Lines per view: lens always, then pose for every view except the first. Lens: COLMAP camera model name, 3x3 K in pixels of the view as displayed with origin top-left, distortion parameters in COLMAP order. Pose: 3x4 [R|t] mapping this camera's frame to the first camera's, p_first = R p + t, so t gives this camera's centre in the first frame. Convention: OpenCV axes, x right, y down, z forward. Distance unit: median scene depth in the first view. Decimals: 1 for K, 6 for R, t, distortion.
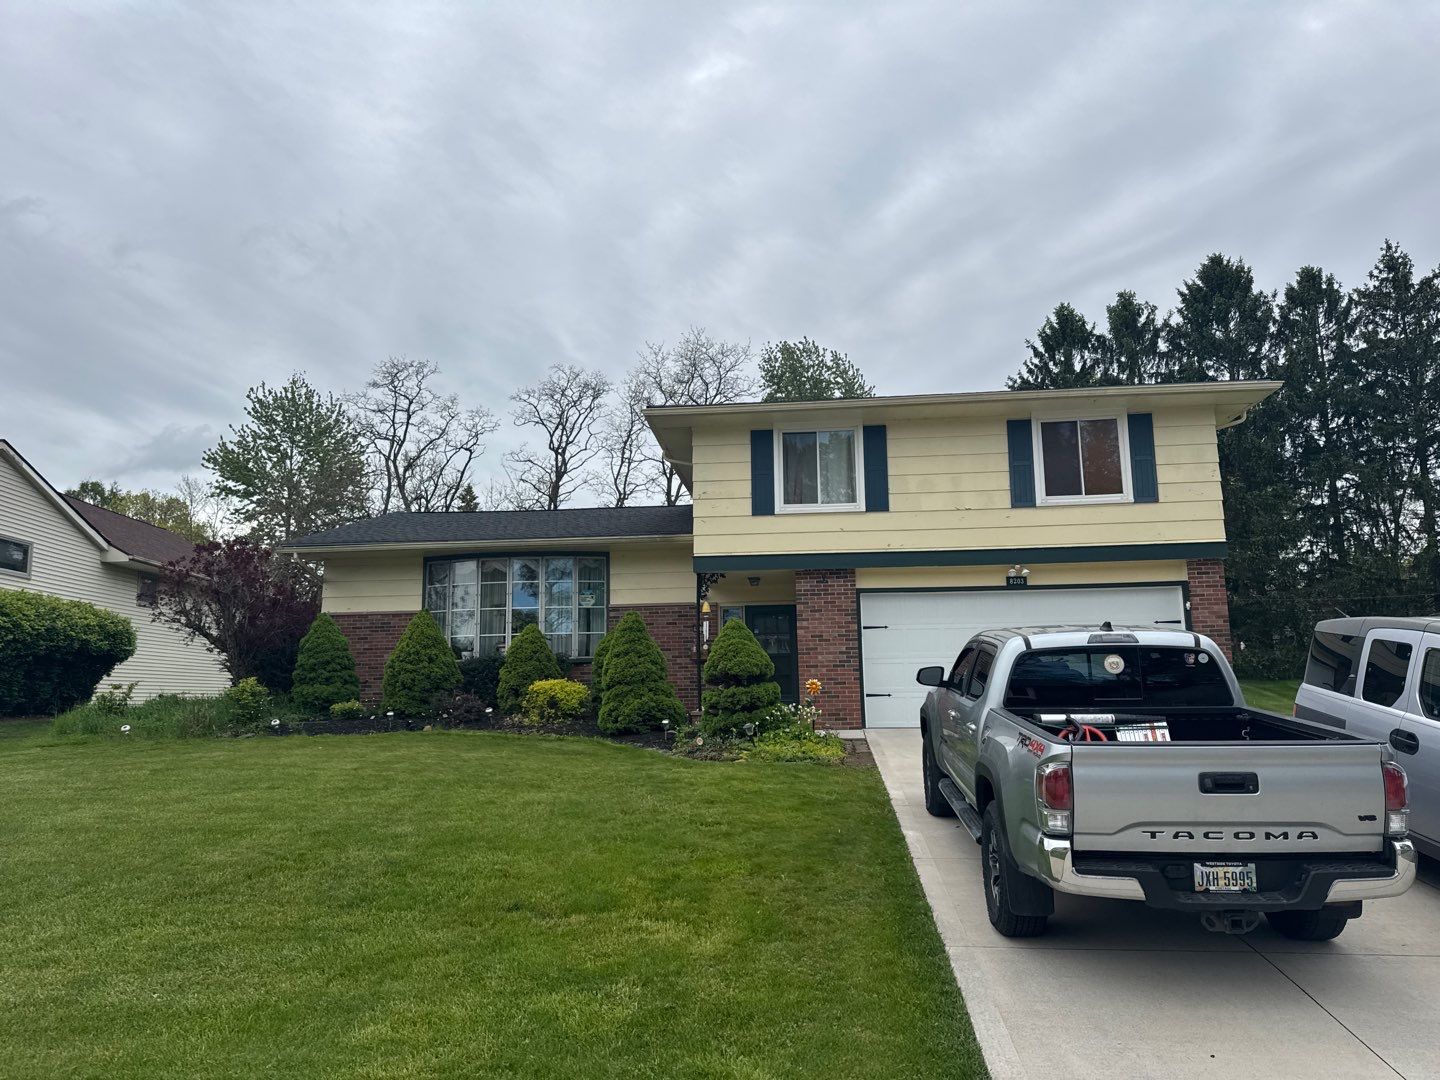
lens RADIAL K [[1018.5, 0, 720.0], [0, 1018.5, 540.0], [0, 0, 1]] dist [0.145189, -0.222924]
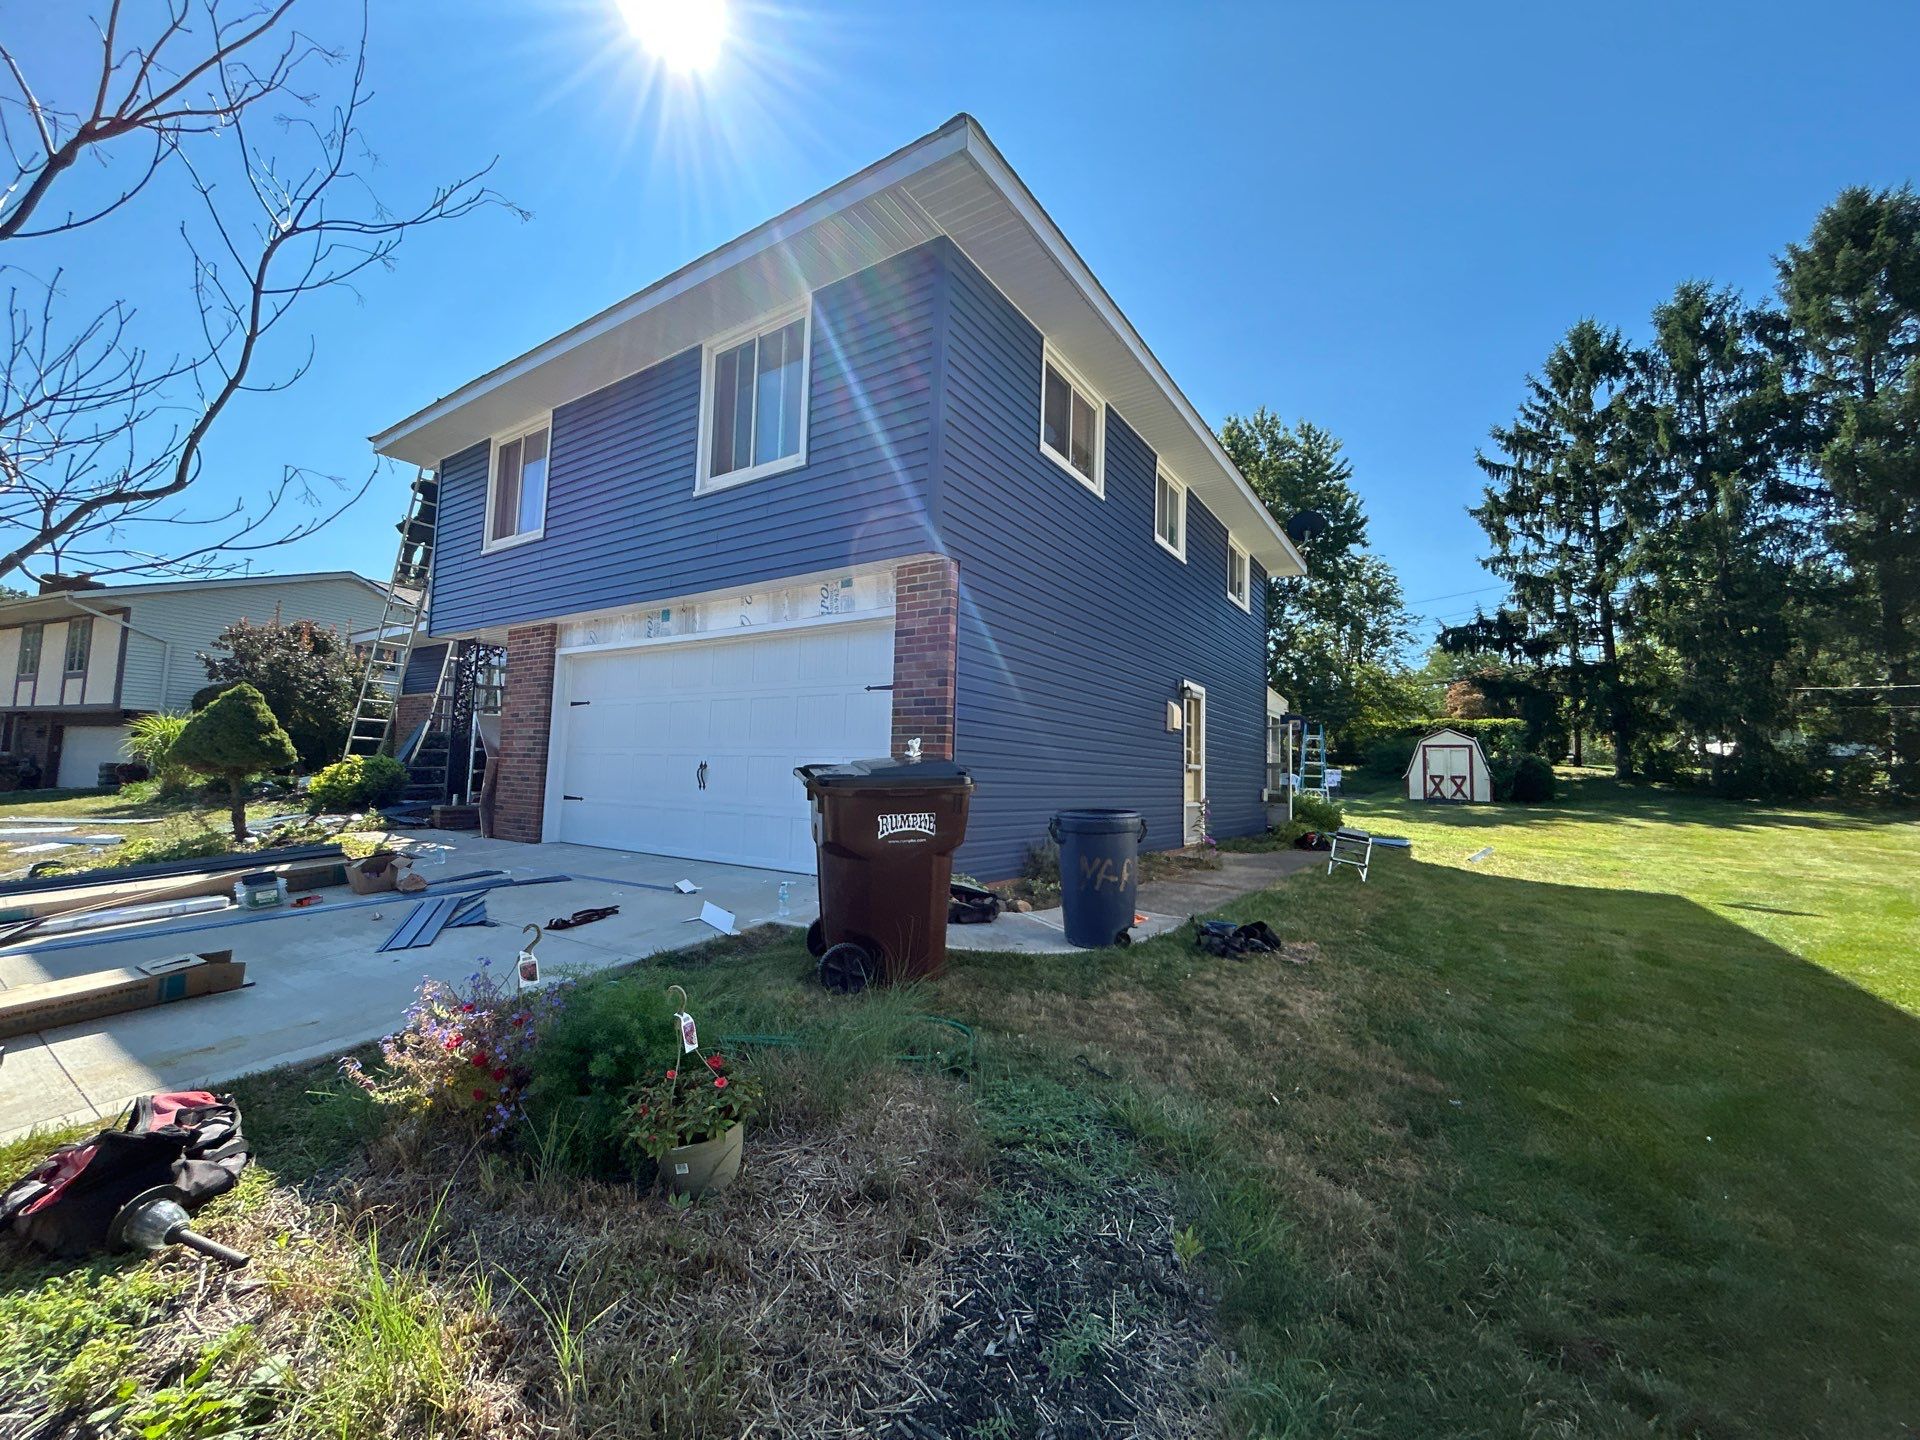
lens RADIAL K [[759.5, 0, 952.4], [0, 759.5, 724.8], [0, 0, 1]] dist [0.001229, 0.000336]
pose [[0.860035, 0.011142, -0.510114, 0.642349], [0.030184, 0.996900, 0.072664, 0.069172], [0.509342, -0.077891, 0.857032, 0.672836]]
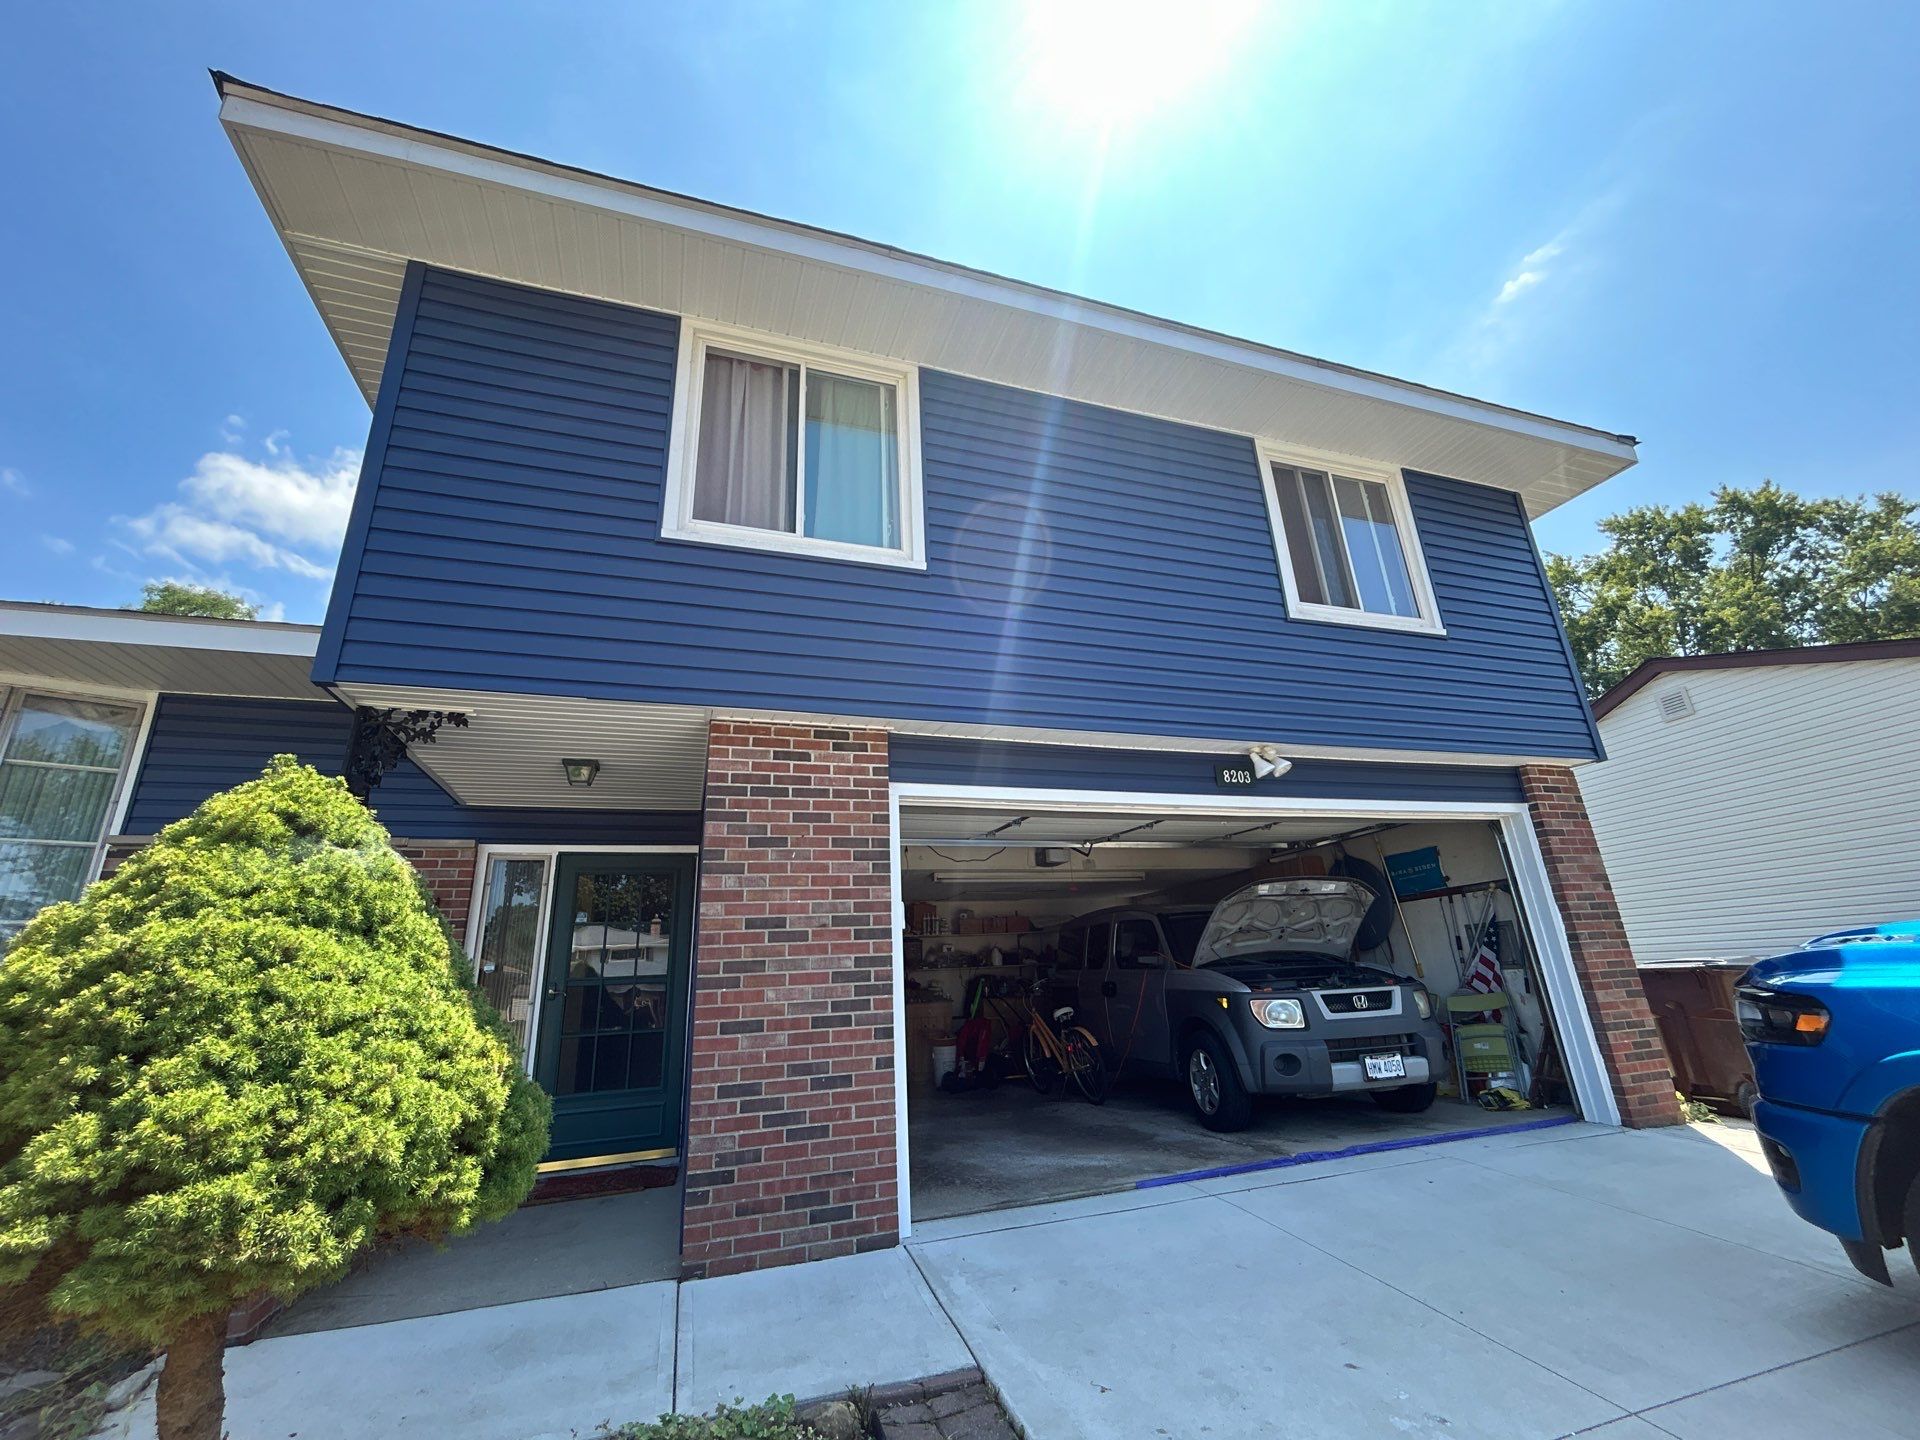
lens RADIAL K [[759.5, 0, 952.4], [0, 759.5, 724.8], [0, 0, 1]] dist [0.001229, 0.000336]
pose [[0.918301, 0.100048, 0.383031, 0.052131], [-0.029258, 0.982045, -0.186367, 0.075734], [-0.394799, 0.159934, 0.904740, 0.752780]]
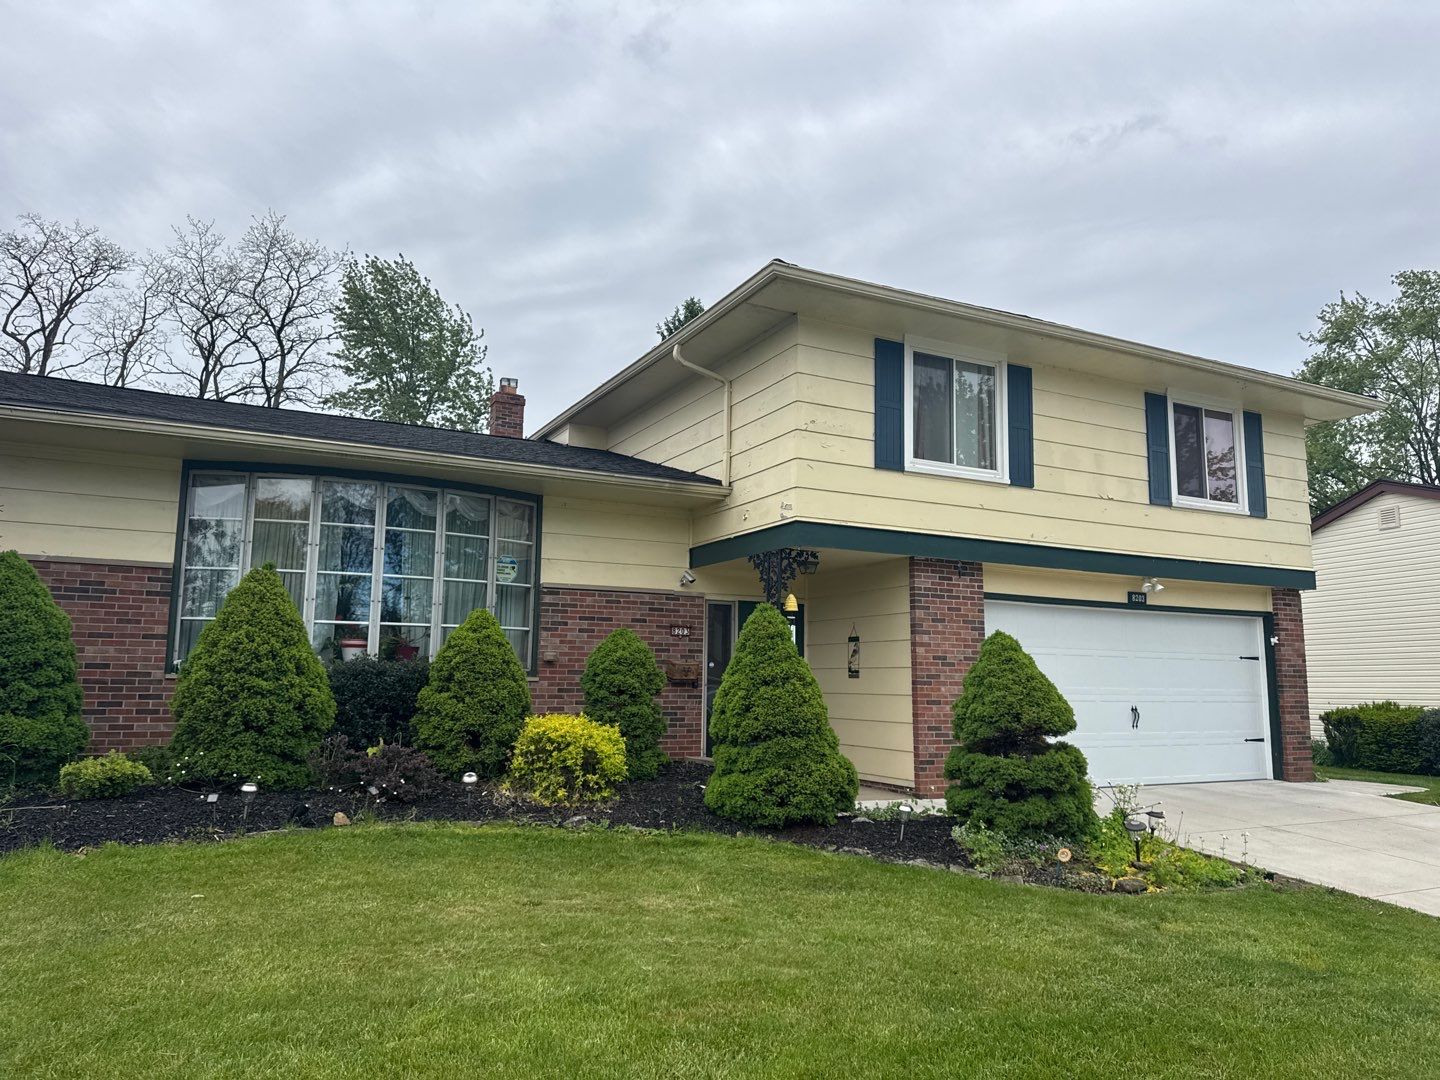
lens RADIAL K [[1018.5, 0, 720.0], [0, 1018.5, 540.0], [0, 0, 1]] dist [0.145189, -0.222924]
pose [[0.837553, 0.102143, 0.536724, -0.398497], [-0.106973, 0.994013, -0.022239, 0.046776], [-0.535782, -0.038788, 0.843465, 0.502391]]
